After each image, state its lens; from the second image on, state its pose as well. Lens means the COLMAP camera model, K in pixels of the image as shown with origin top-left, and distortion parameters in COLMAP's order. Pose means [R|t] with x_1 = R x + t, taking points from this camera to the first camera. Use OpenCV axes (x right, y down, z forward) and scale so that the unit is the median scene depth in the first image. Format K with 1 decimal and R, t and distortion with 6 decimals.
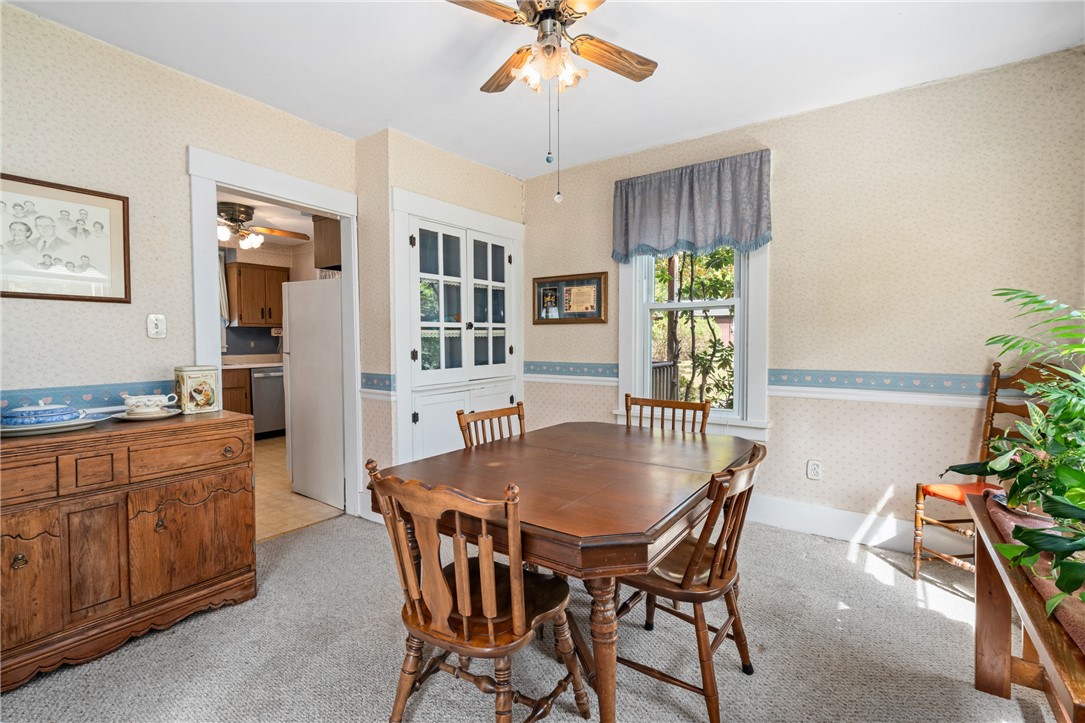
lens RADIAL K [[498.5, 0, 539.4], [0, 498.5, 361.0], [0, 0, 1]] dist [-0.003732, -0.000229]
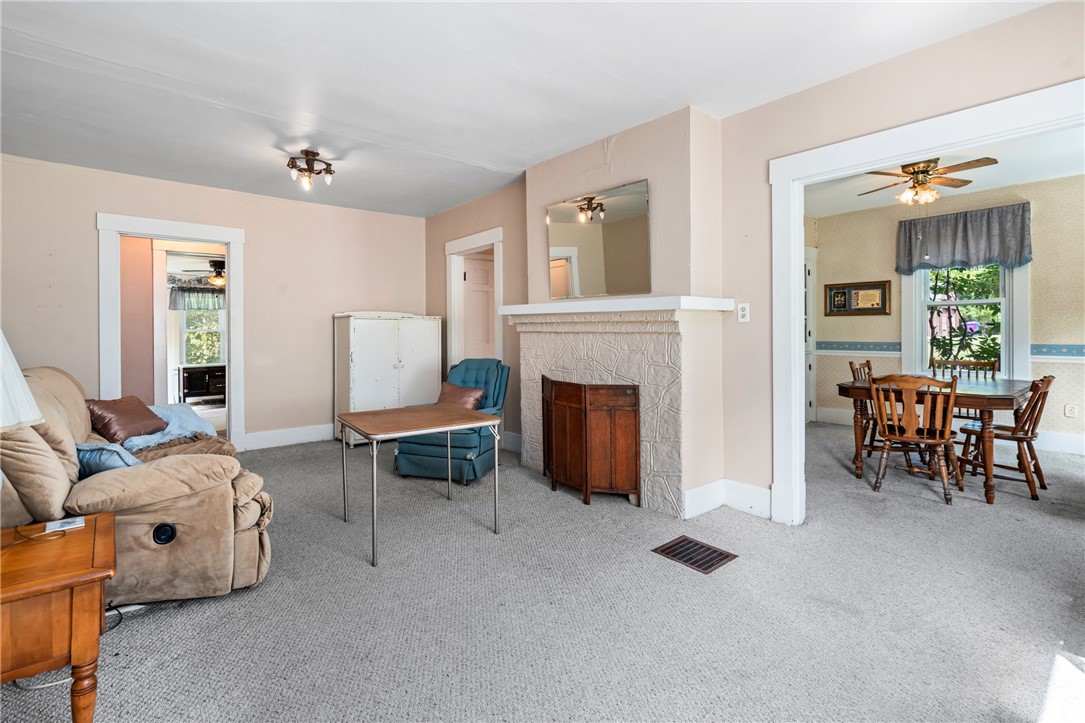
lens RADIAL K [[498.5, 0, 546.8], [0, 498.5, 334.8], [0, 0, 1]] dist [-0.003732, -0.000229]
pose [[0.965174, -0.000879, -0.261607, -0.531071], [-0.007648, 0.999472, -0.031574, 0.043053], [0.261497, 0.032476, 0.964658, -0.790968]]
